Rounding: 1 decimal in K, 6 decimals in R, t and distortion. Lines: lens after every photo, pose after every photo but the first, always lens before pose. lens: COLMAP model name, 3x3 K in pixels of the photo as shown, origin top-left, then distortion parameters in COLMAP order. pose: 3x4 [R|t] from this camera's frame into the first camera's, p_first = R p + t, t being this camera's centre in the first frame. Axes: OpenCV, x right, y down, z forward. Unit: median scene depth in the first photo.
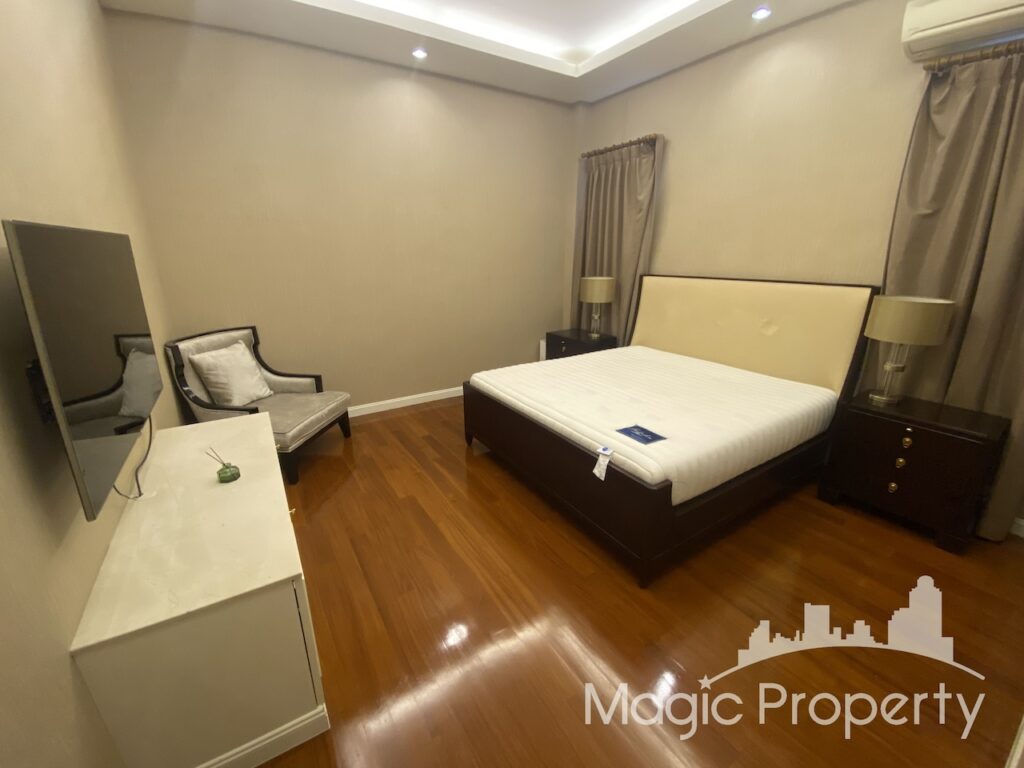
lens RADIAL K [[415.6, 0, 511.1], [0, 415.6, 387.5], [0, 0, 1]] dist [0.012615, -0.013950]
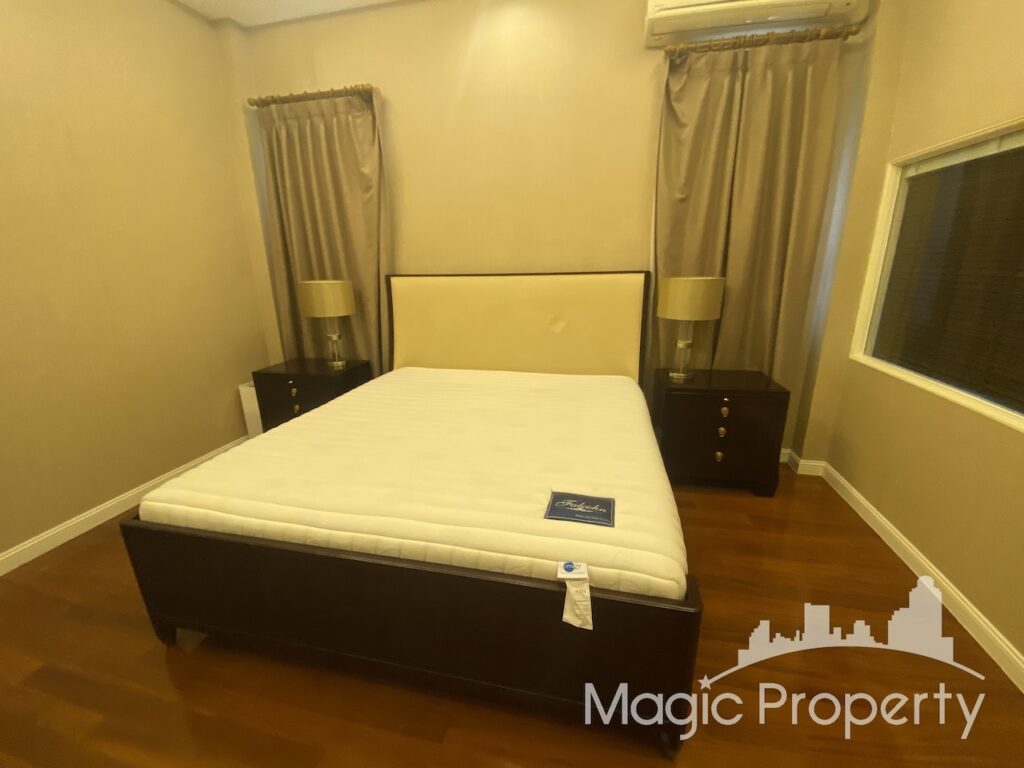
lens RADIAL K [[414.3, 0, 512.7], [0, 414.3, 381.5], [0, 0, 1]] dist [0.027627, -0.021484]
pose [[0.715350, -0.198148, 0.670083, -0.082325], [0.231370, 0.972025, 0.040434, -0.073055], [-0.659350, 0.126112, 0.741184, 0.380389]]
